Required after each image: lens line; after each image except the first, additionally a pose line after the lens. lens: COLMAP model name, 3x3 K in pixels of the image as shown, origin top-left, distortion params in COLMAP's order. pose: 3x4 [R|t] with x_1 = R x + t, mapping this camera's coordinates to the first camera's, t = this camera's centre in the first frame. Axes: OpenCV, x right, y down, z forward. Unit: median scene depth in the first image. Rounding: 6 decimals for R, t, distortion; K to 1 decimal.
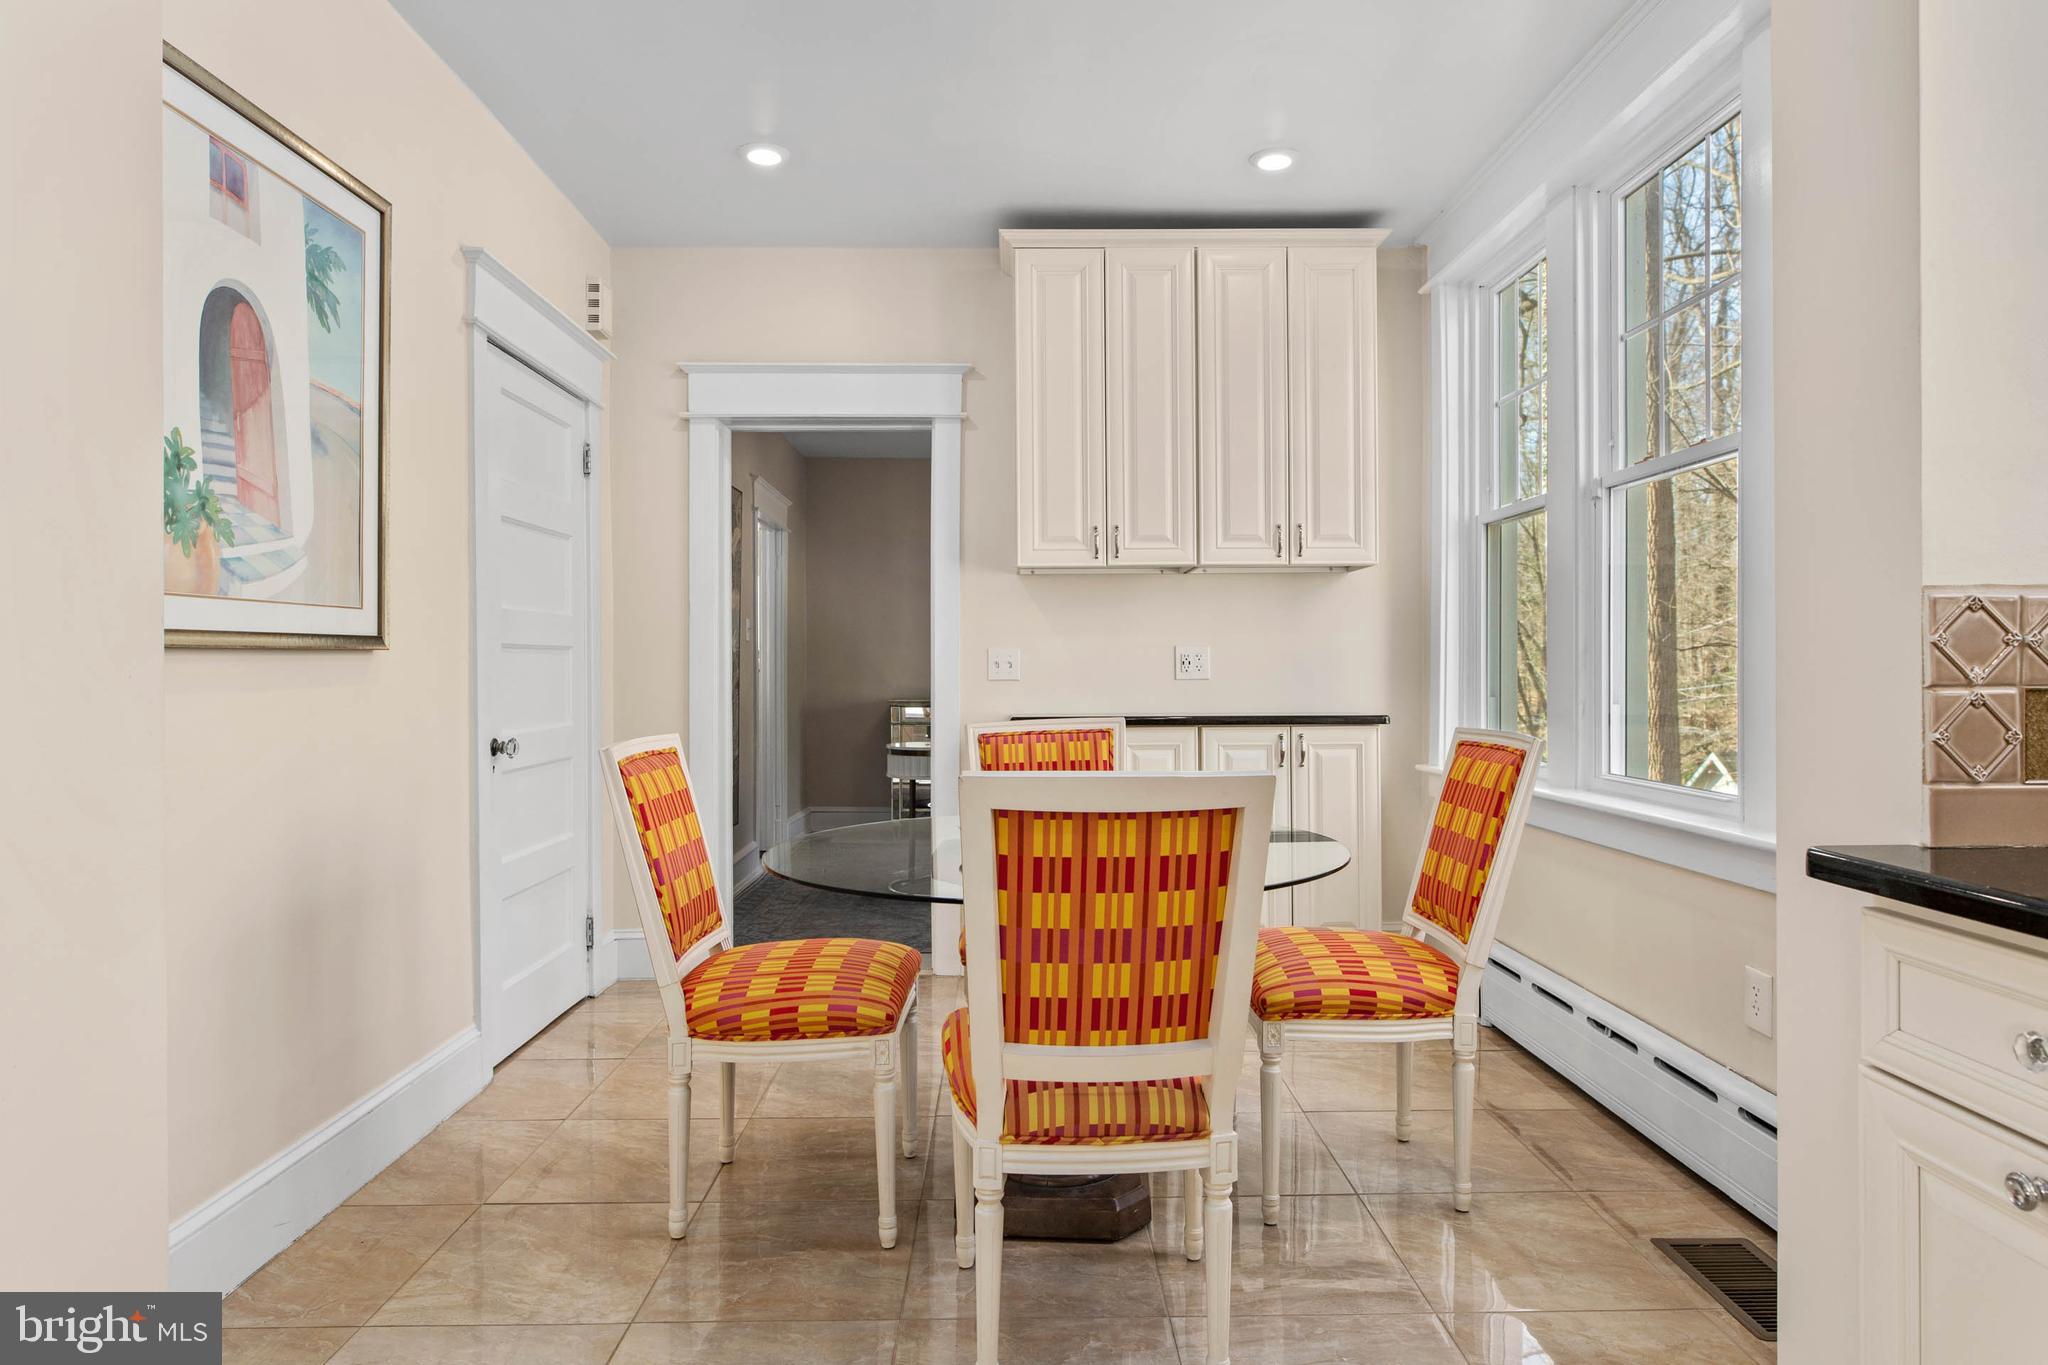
lens RADIAL K [[1192.0, 0, 1012.0], [0, 1192.0, 653.2], [0, 0, 1]] dist [0.006415, -0.004694]
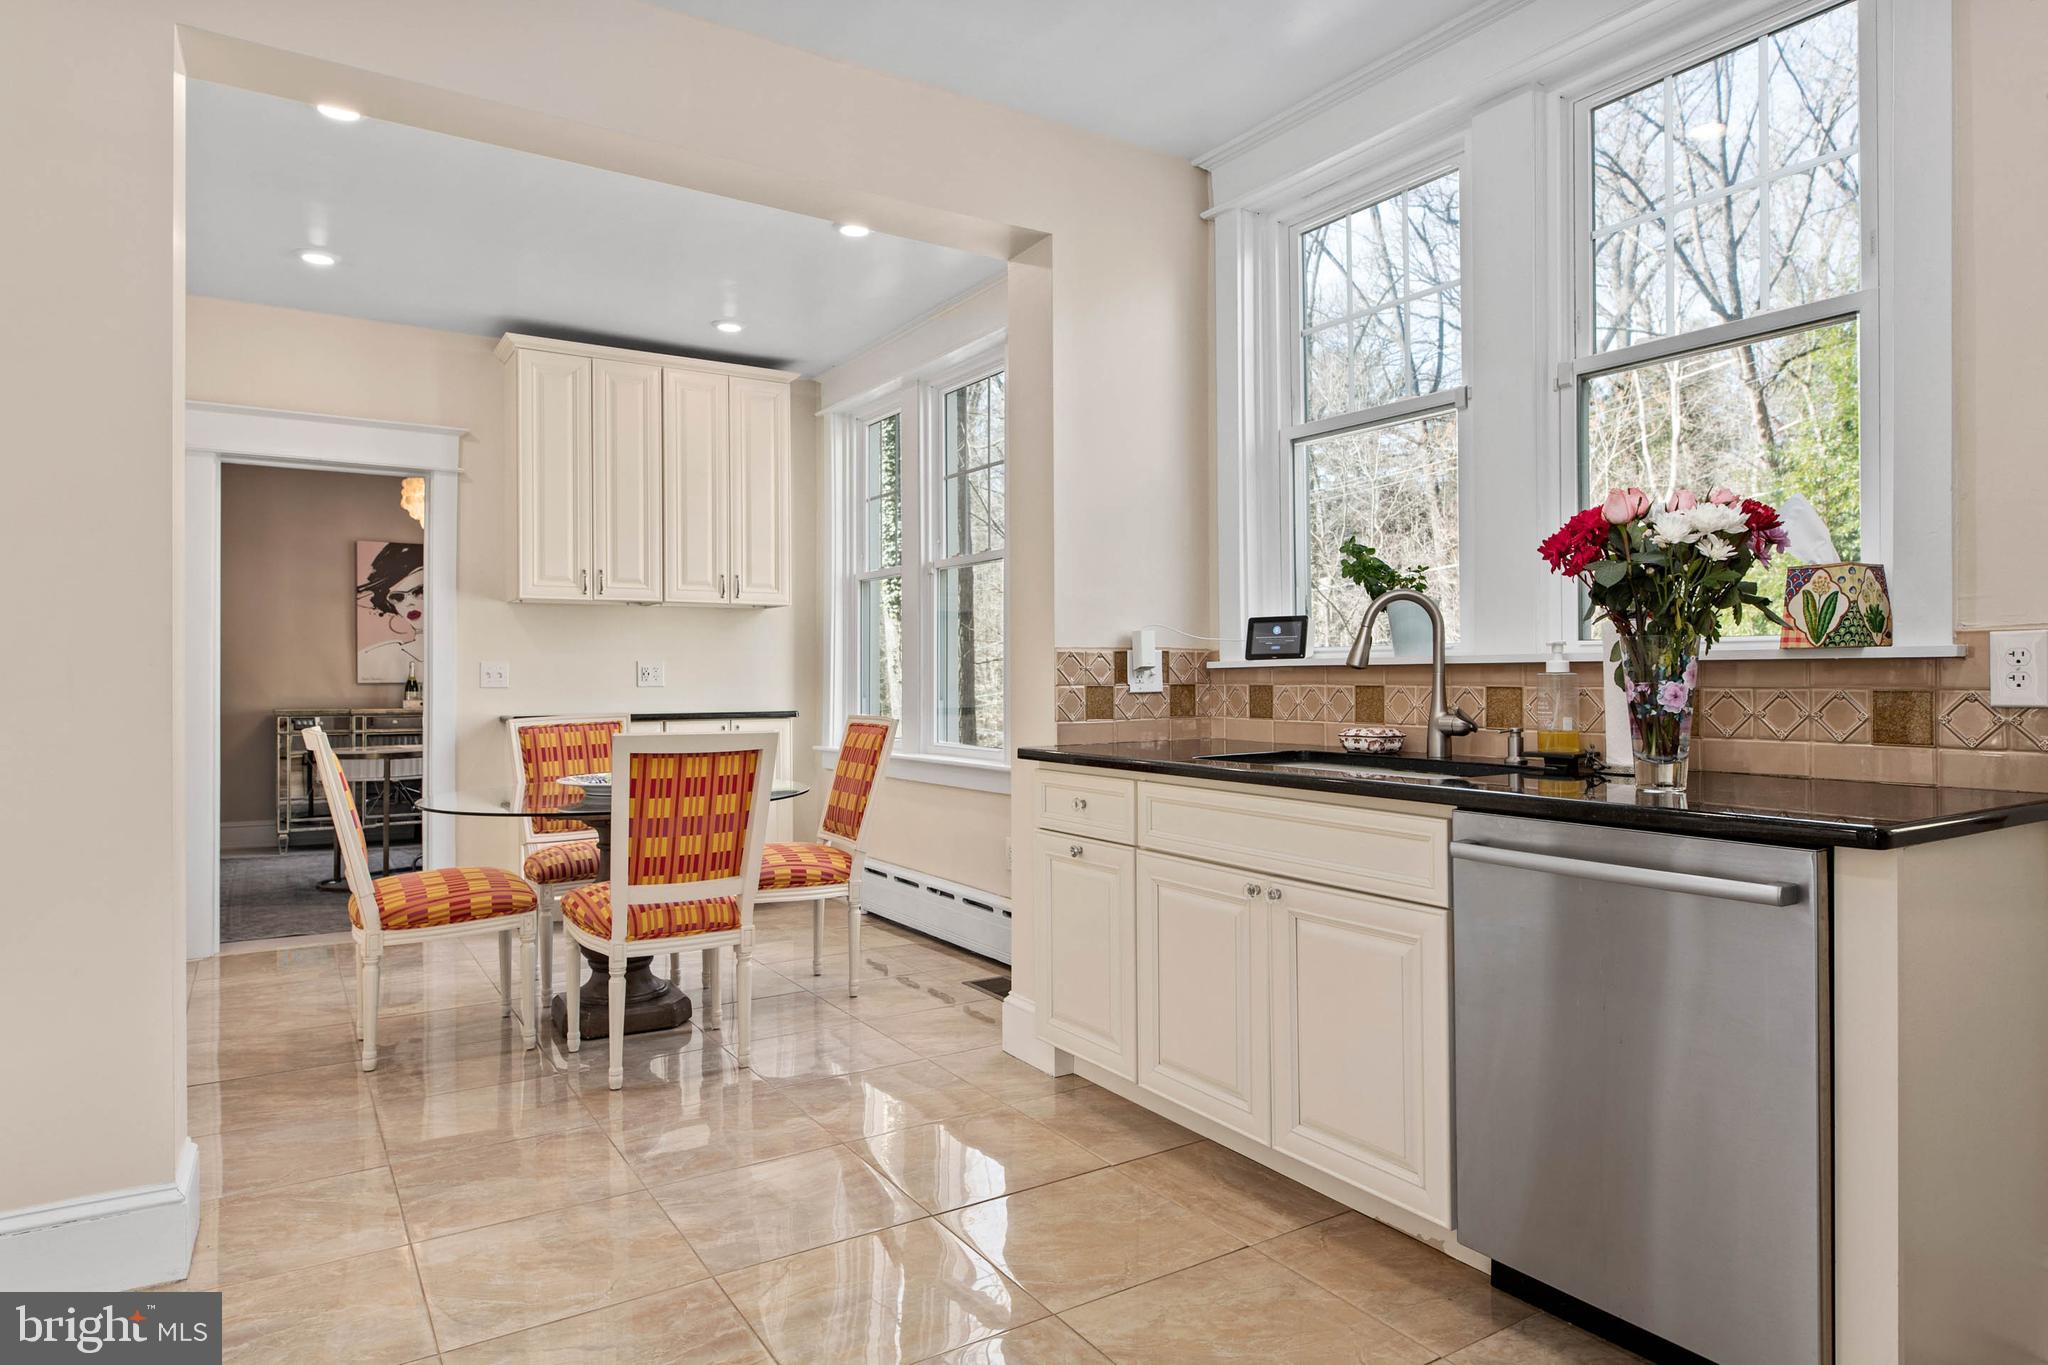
lens RADIAL K [[1192.0, 0, 1027.1], [0, 1192.0, 673.6], [0, 0, 1]] dist [0.006415, -0.004694]
pose [[0.857302, 0.004053, 0.514799, -0.260638], [-0.007724, 0.999958, 0.004990, -0.003449], [-0.514757, -0.008254, 0.857297, -0.527362]]
